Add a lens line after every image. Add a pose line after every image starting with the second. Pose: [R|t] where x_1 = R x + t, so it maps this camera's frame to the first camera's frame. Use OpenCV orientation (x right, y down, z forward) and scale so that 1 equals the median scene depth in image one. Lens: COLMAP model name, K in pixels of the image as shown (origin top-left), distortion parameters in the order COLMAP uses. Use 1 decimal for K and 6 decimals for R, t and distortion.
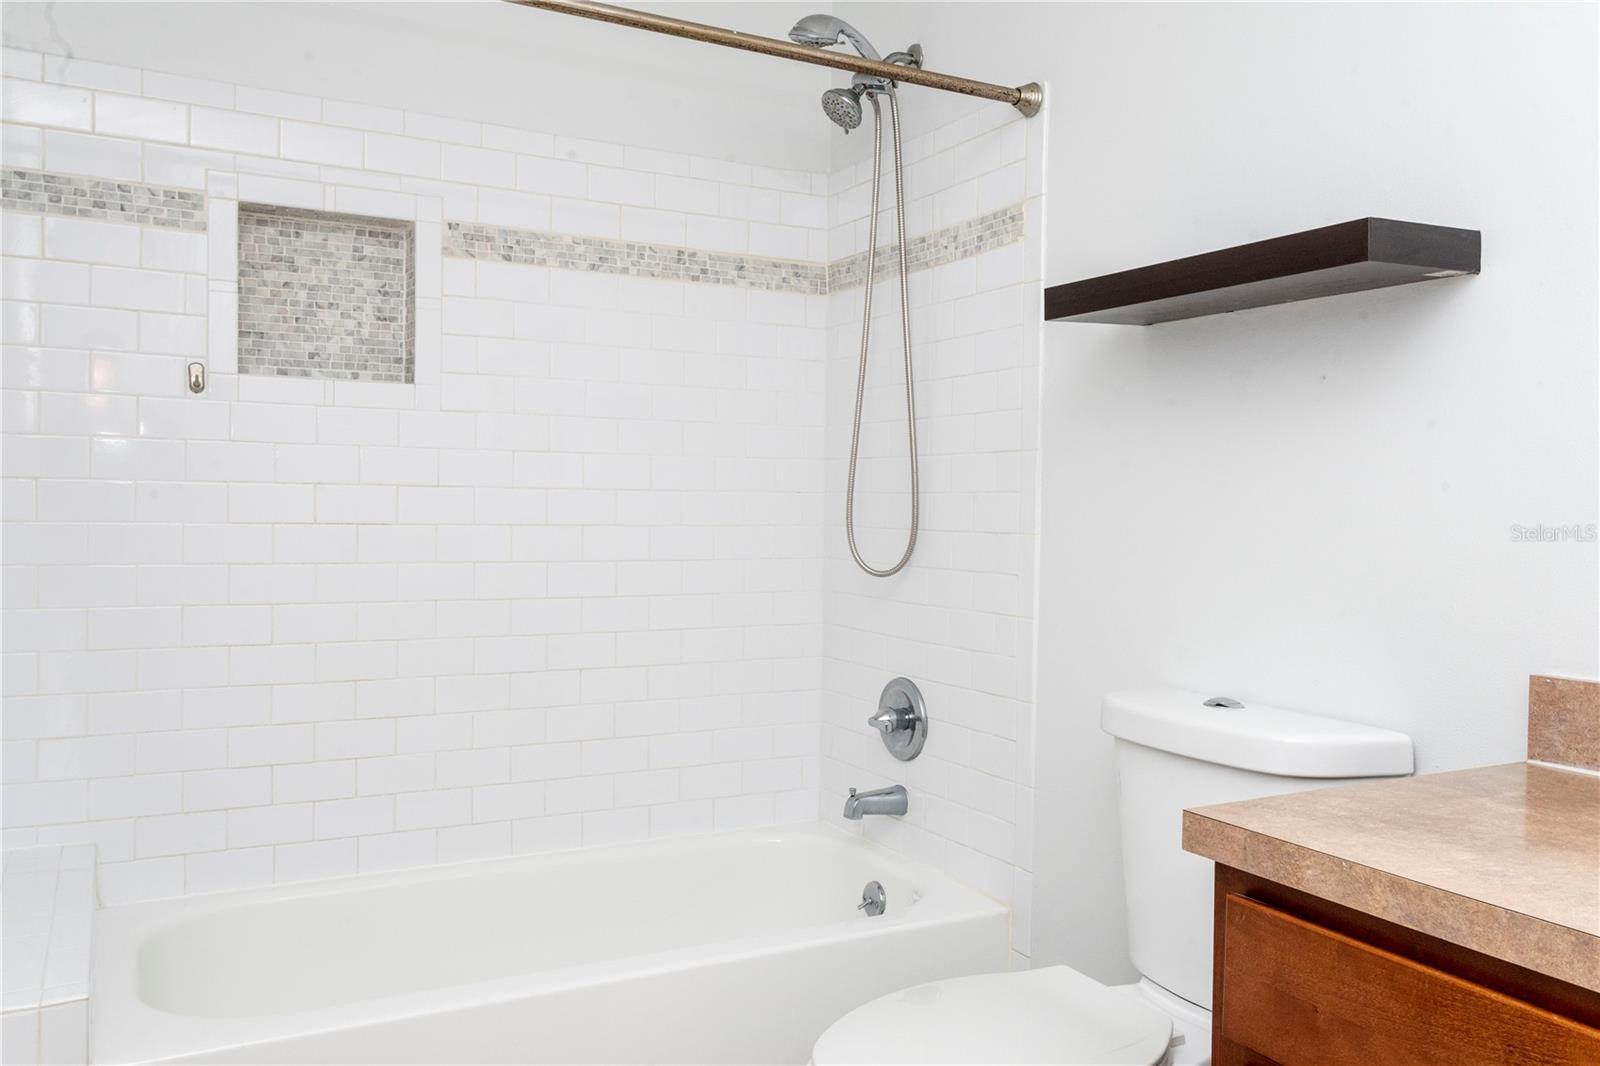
lens RADIAL K [[1275.4, 0, 800.0], [0, 1275.4, 533.0], [0, 0, 1]] dist [0.001537, 0.000945]
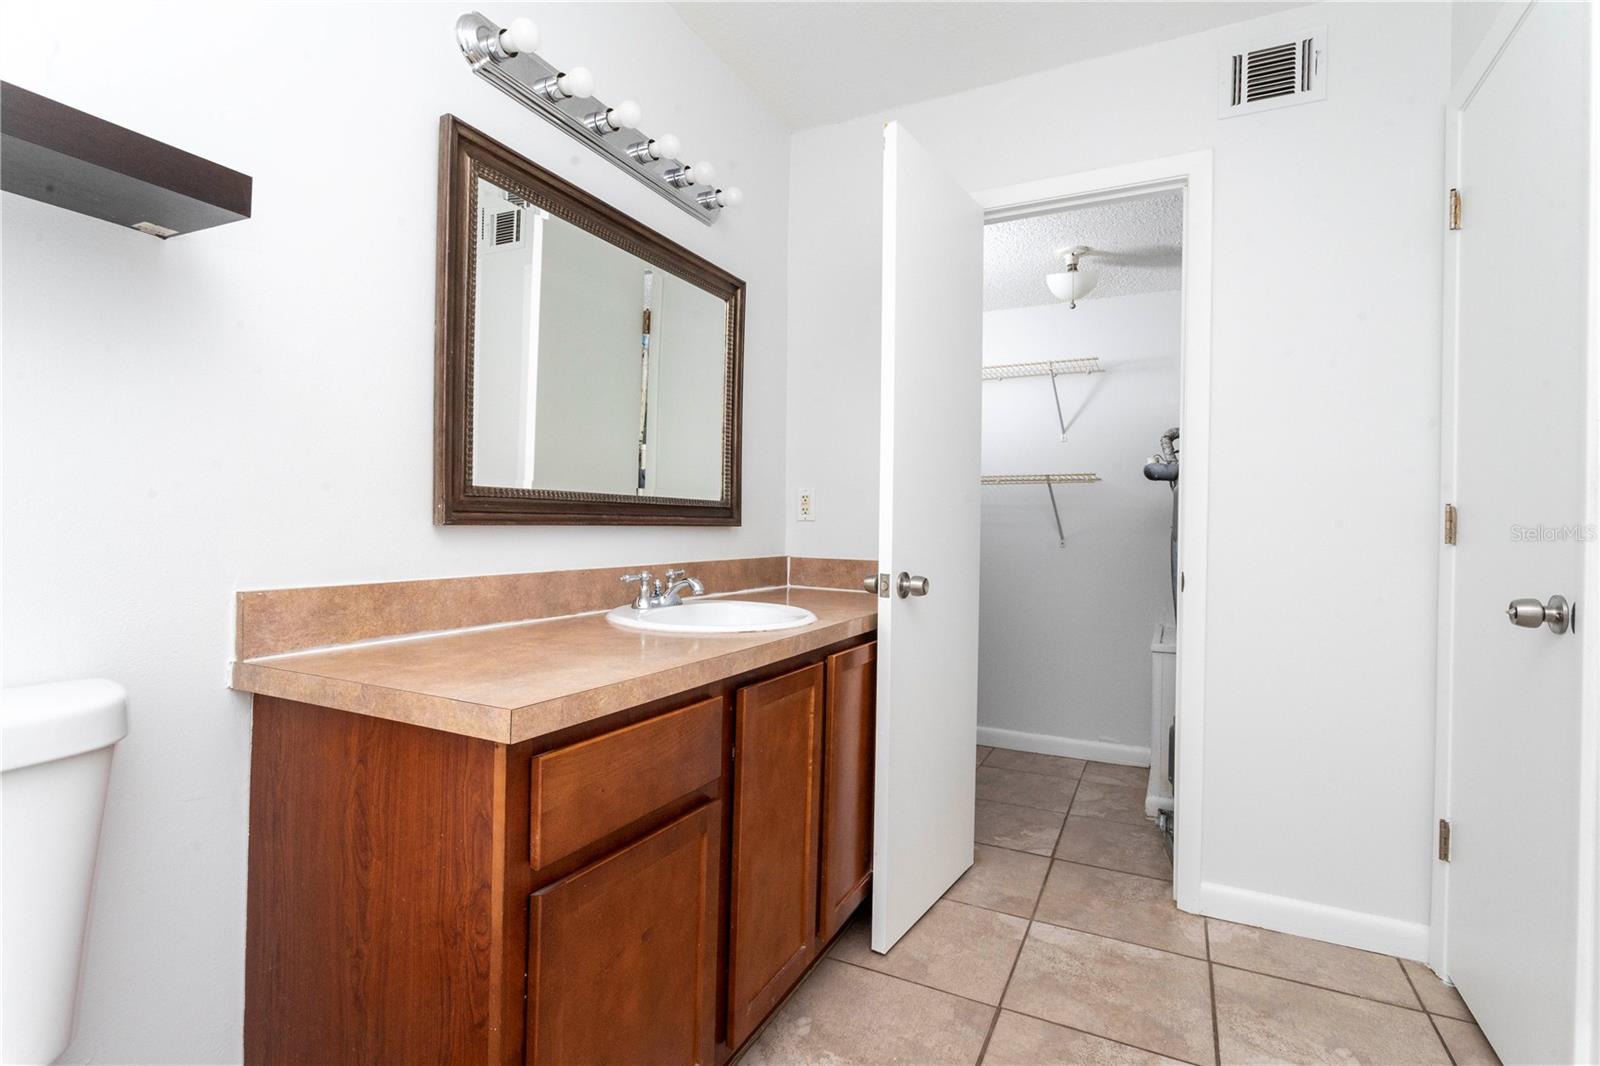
lens RADIAL K [[753.4, 0, 800.0], [0, 753.4, 533.0], [0, 0, 1]] dist [-0.001706, 0.000691]
pose [[-0.580733, -0.028343, 0.813600, -0.347738], [-0.006676, 0.999526, 0.030055, 0.028717], [-0.814066, 0.012022, -0.580647, 1.010975]]
